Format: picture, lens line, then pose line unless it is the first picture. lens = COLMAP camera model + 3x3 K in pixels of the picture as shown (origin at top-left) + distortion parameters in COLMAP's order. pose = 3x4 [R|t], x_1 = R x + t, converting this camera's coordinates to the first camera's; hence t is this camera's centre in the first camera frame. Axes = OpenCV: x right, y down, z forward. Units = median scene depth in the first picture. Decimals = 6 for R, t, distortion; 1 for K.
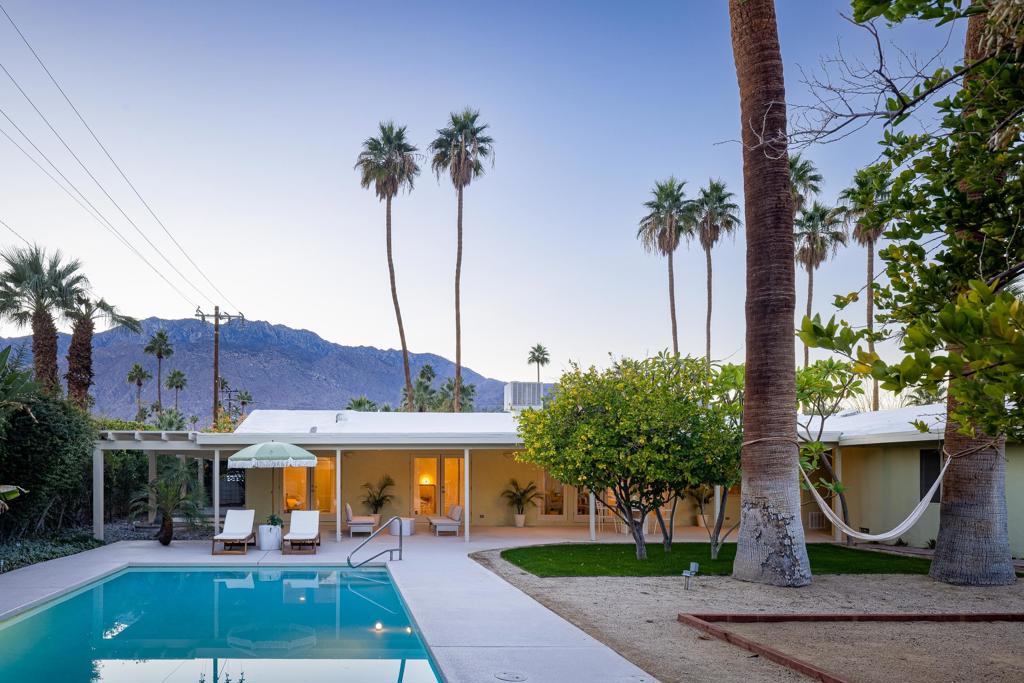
lens RADIAL K [[720.1, 0, 511.9], [0, 720.1, 479.8], [0, 0, 1]] dist [-0.005915, -0.002704]
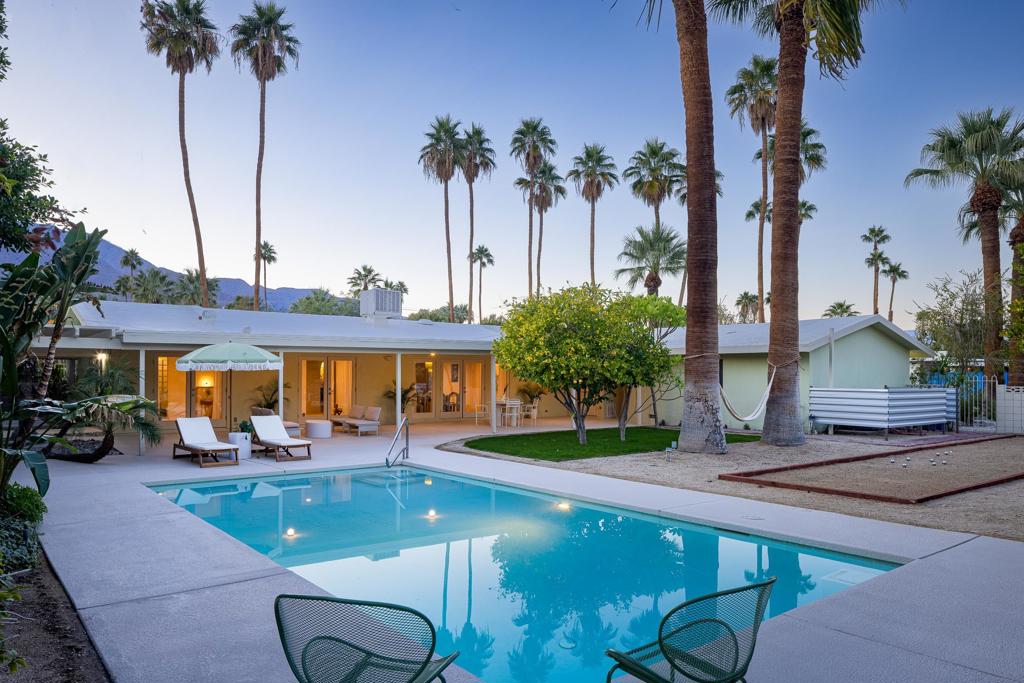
lens RADIAL K [[709.5, 0, 511.8], [0, 709.5, 367.4], [0, 0, 1]] dist [0.002526, 0.000585]
pose [[0.808820, 0.005571, 0.588030, -0.363714], [0.001732, 0.999928, -0.011856, -0.006066], [-0.588054, 0.010607, 0.808752, 0.029025]]
